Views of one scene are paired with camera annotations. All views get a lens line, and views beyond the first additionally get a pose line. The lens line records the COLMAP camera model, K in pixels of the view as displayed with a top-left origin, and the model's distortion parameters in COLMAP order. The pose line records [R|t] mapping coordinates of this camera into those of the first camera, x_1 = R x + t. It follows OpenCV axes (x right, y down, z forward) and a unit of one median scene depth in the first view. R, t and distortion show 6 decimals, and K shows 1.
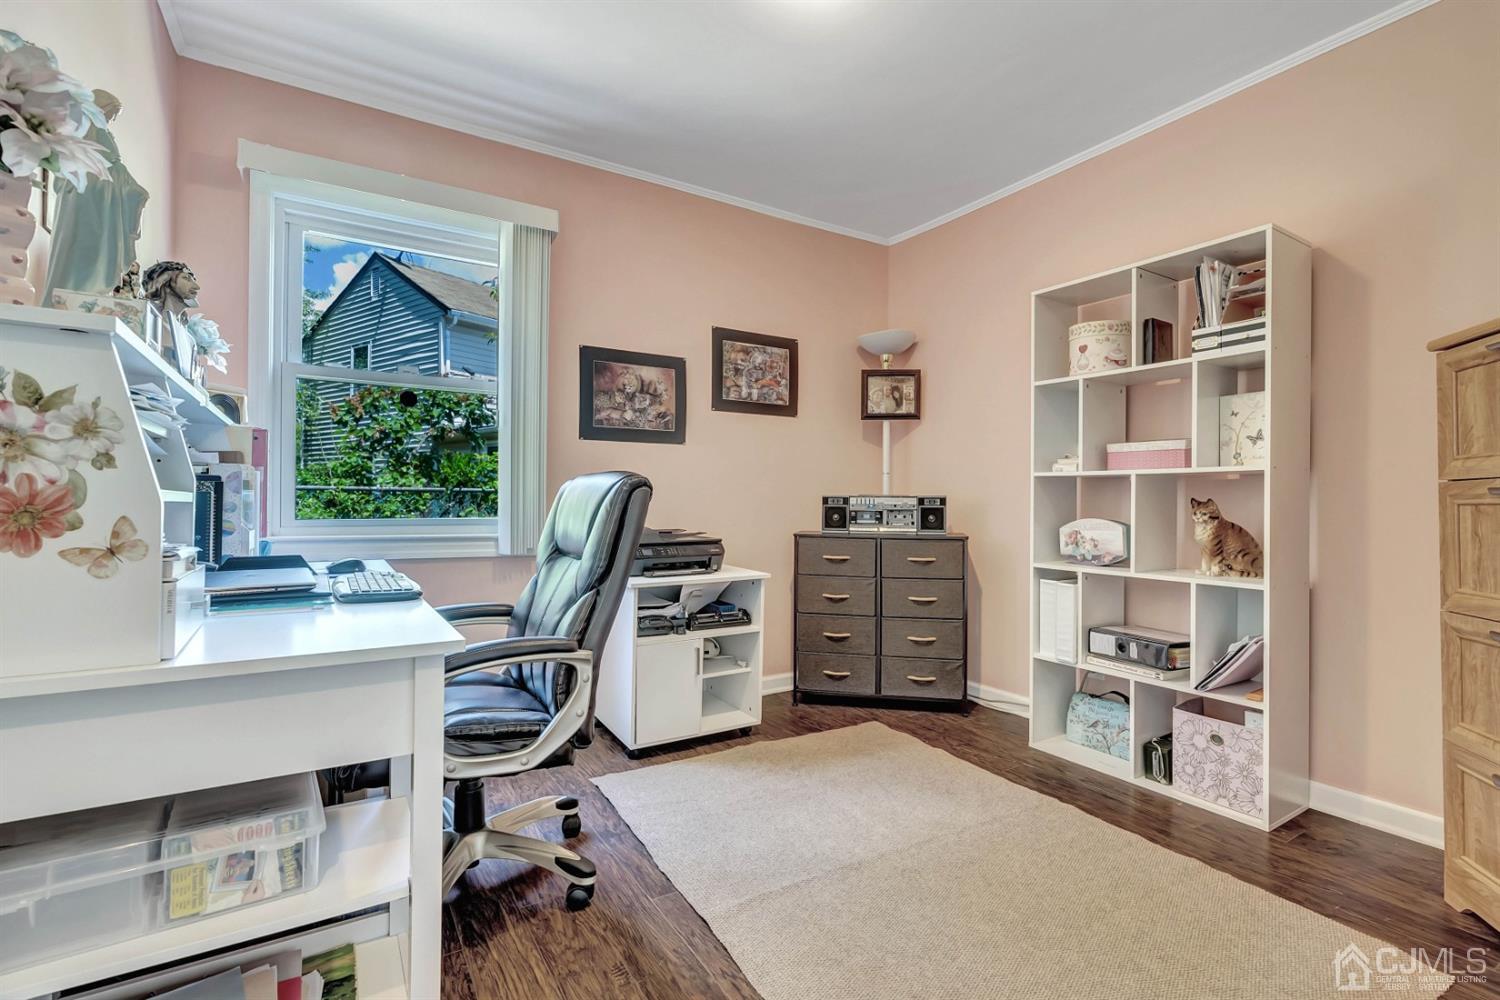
lens RADIAL K [[680.9, 0, 753.0], [0, 680.9, 500.6], [0, 0, 1]] dist [-0.001848, 0.003156]
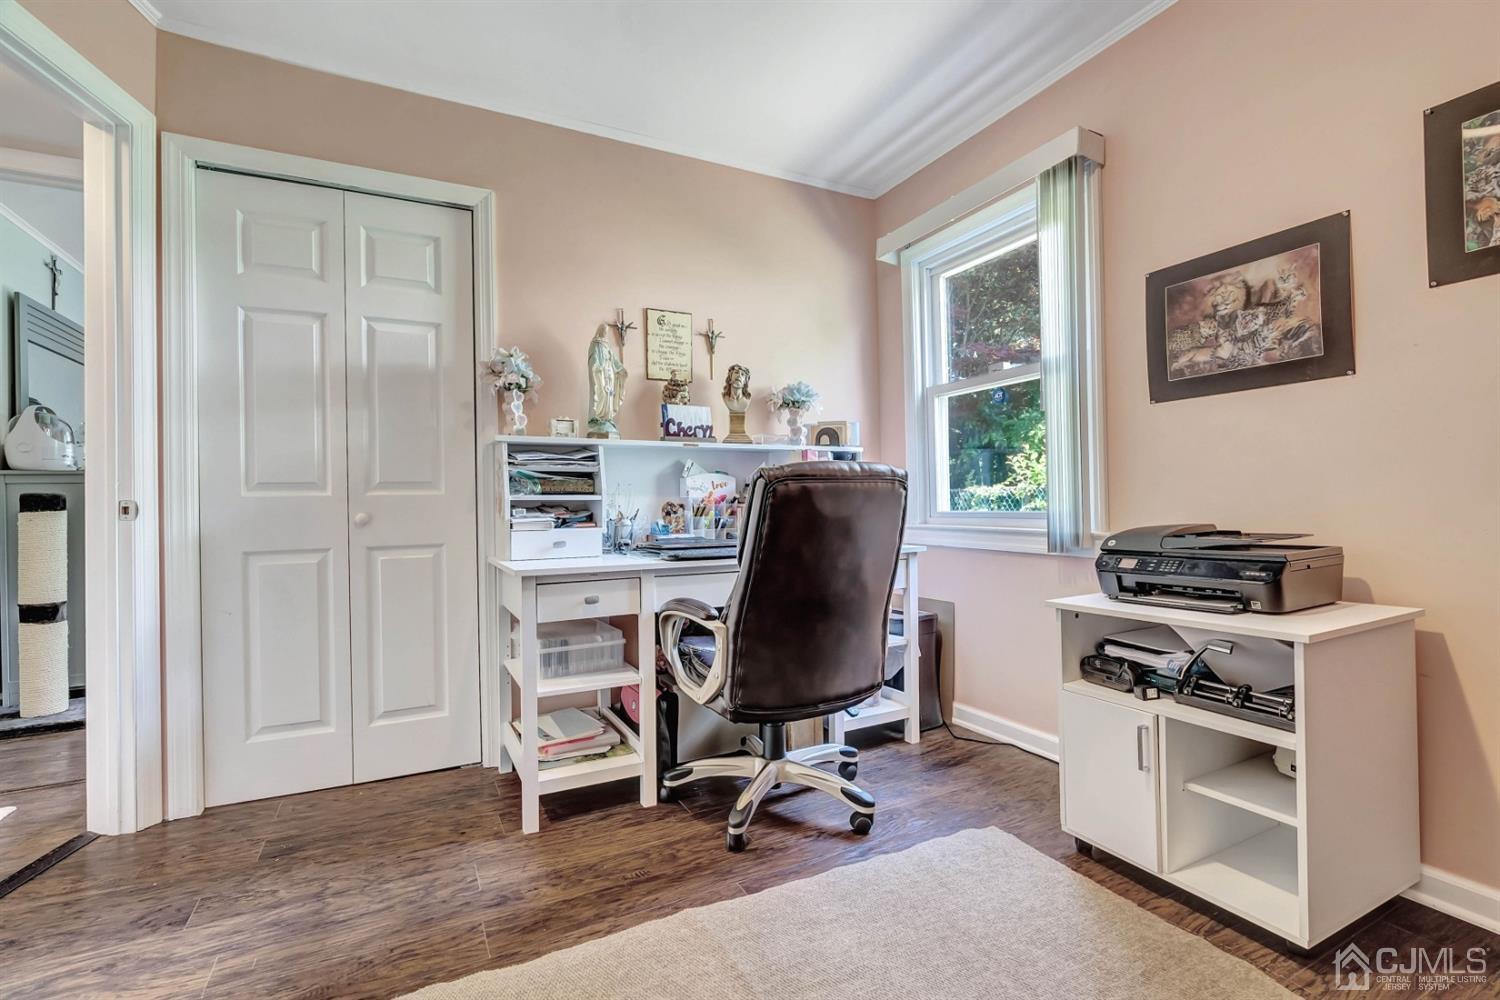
lens RADIAL K [[680.9, 0, 754.1], [0, 680.9, 499.1], [0, 0, 1]] dist [-0.001848, 0.003156]
pose [[-0.073696, -0.010806, -0.997222, 0.481751], [0.015207, 0.999813, -0.011958, 0.013315], [0.997165, -0.016046, -0.073518, 0.612599]]
